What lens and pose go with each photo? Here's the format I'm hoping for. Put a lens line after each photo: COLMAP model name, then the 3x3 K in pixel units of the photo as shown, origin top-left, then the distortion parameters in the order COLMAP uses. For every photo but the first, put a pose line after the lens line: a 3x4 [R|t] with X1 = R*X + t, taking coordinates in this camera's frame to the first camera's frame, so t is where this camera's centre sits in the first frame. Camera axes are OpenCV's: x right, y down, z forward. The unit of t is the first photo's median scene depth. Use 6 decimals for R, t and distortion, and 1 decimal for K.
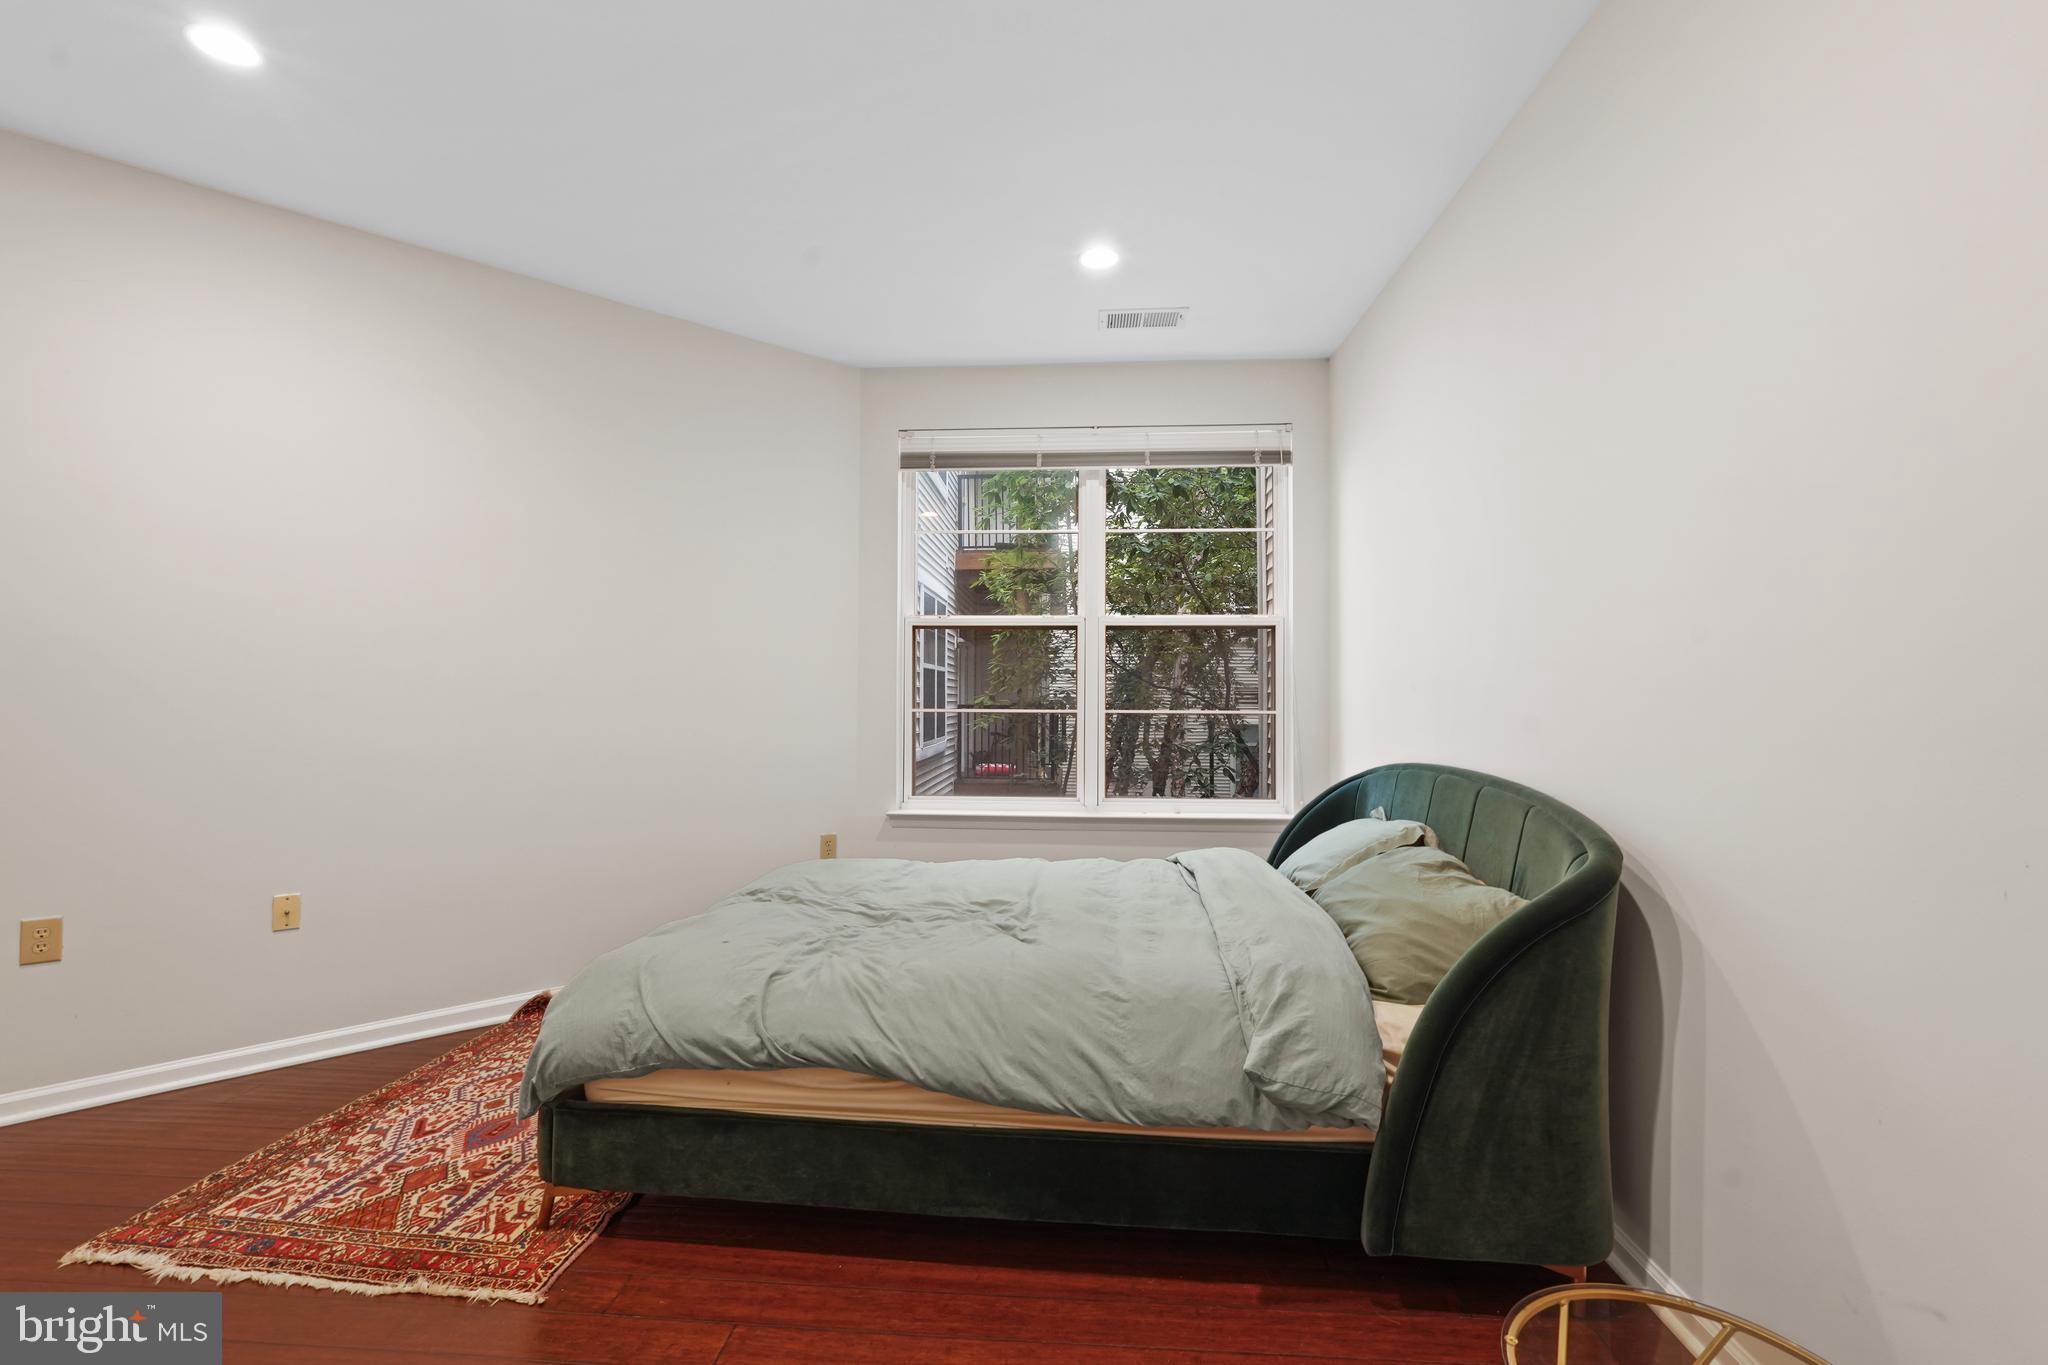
lens RADIAL K [[909.1, 0, 1008.4], [0, 909.1, 679.4], [0, 0, 1]] dist [-0.002123, 0.001004]
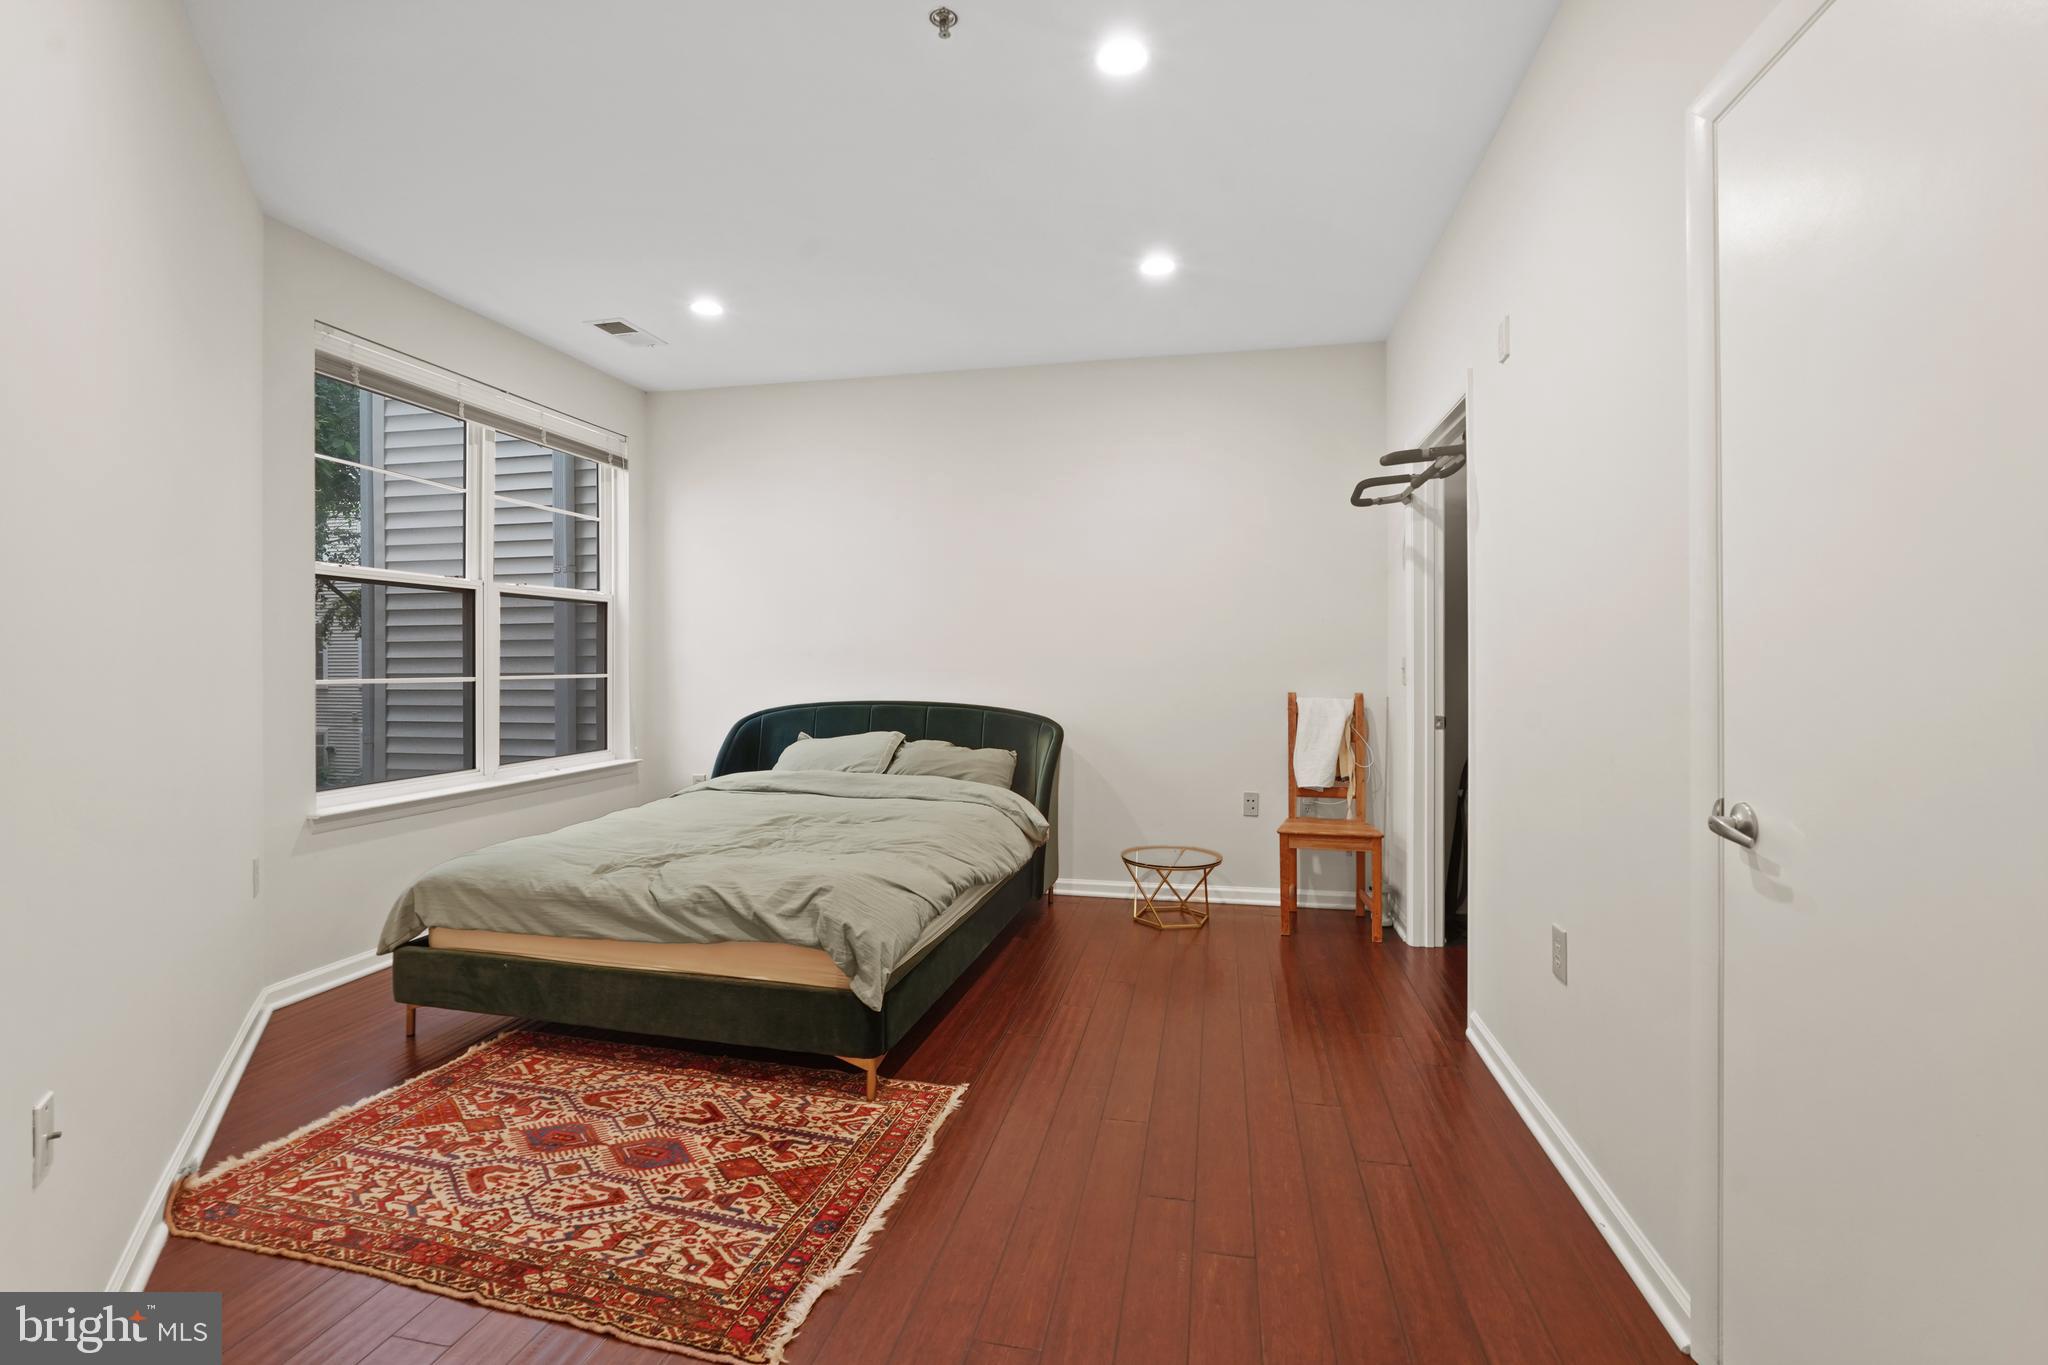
lens RADIAL K [[909.1, 0, 1008.4], [0, 909.1, 679.4], [0, 0, 1]] dist [-0.002123, 0.001004]
pose [[0.158740, -0.027029, 0.986950, -1.425871], [-0.011563, 0.999506, 0.029233, -0.001051], [-0.987253, -0.016053, 0.158349, 0.535667]]
